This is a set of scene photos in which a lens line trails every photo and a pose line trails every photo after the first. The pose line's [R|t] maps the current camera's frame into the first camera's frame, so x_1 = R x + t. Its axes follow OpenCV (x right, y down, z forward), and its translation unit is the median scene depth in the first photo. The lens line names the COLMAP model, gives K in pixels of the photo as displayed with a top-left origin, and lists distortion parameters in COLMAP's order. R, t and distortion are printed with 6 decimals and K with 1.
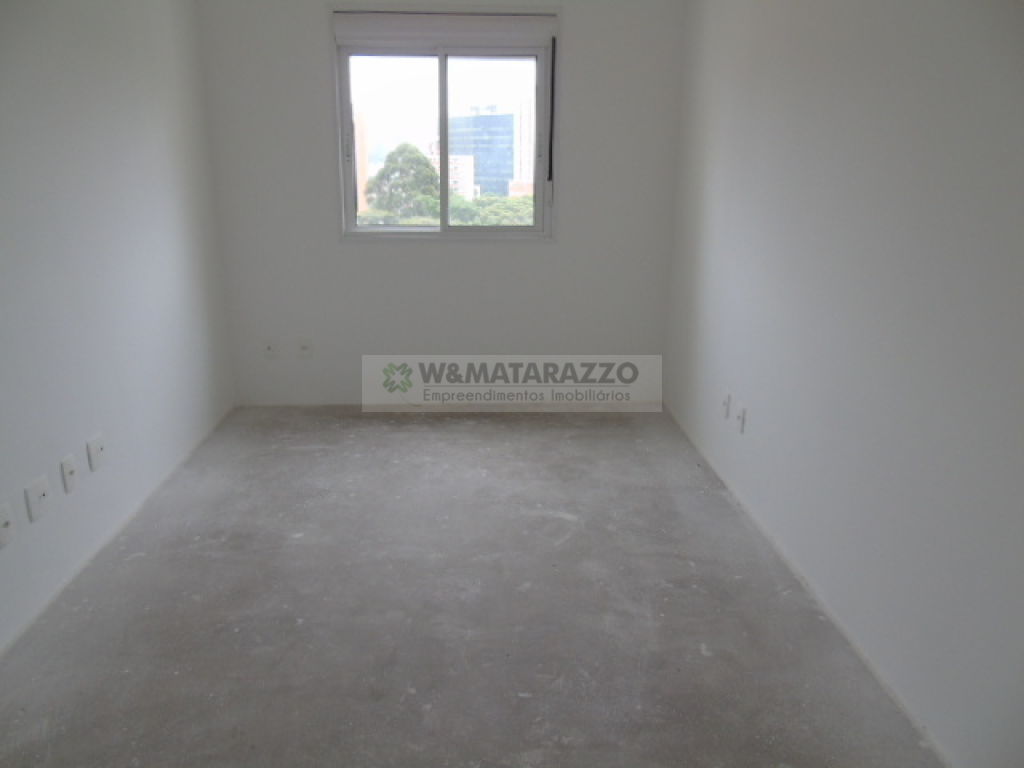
lens RADIAL K [[744.0, 0, 512.0], [0, 744.0, 384.0], [0, 0, 1]] dist [-0.002702, -0.051877]
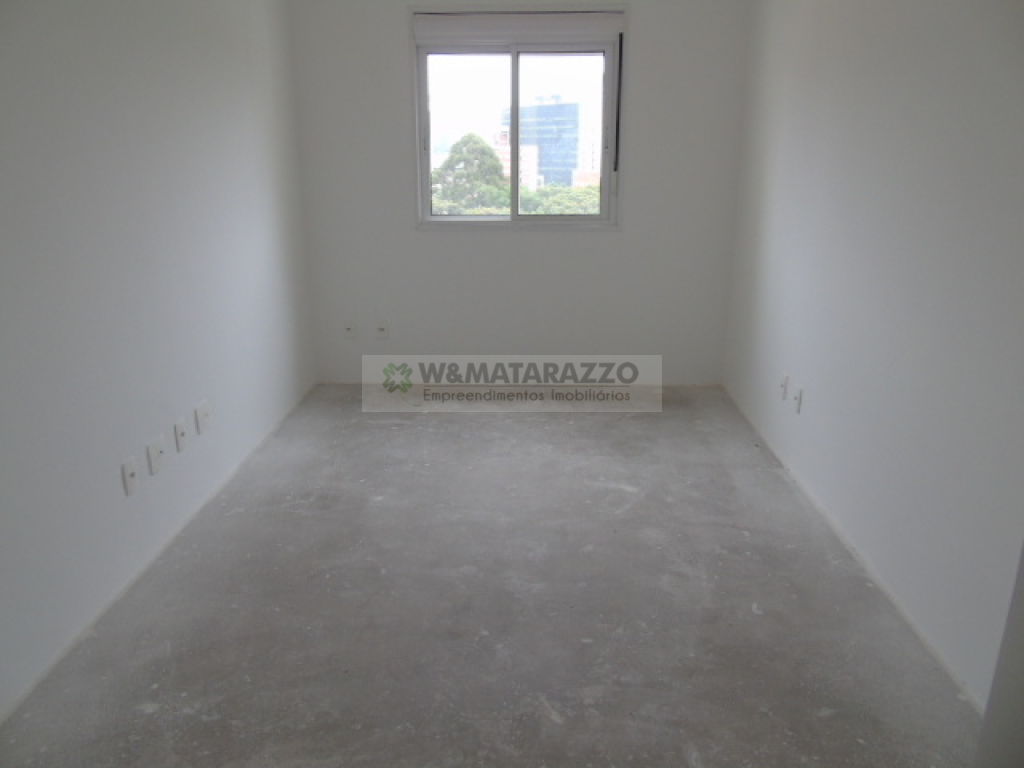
lens RADIAL K [[795.5, 0, 505.3], [0, 795.5, 384.1], [0, 0, 1]] dist [-0.019305, 0.002317]
pose [[0.996684, 0.016066, -0.079769, -0.012336], [-0.016273, 0.999866, -0.001944, 0.033964], [0.079727, 0.003236, 0.996811, -0.141758]]
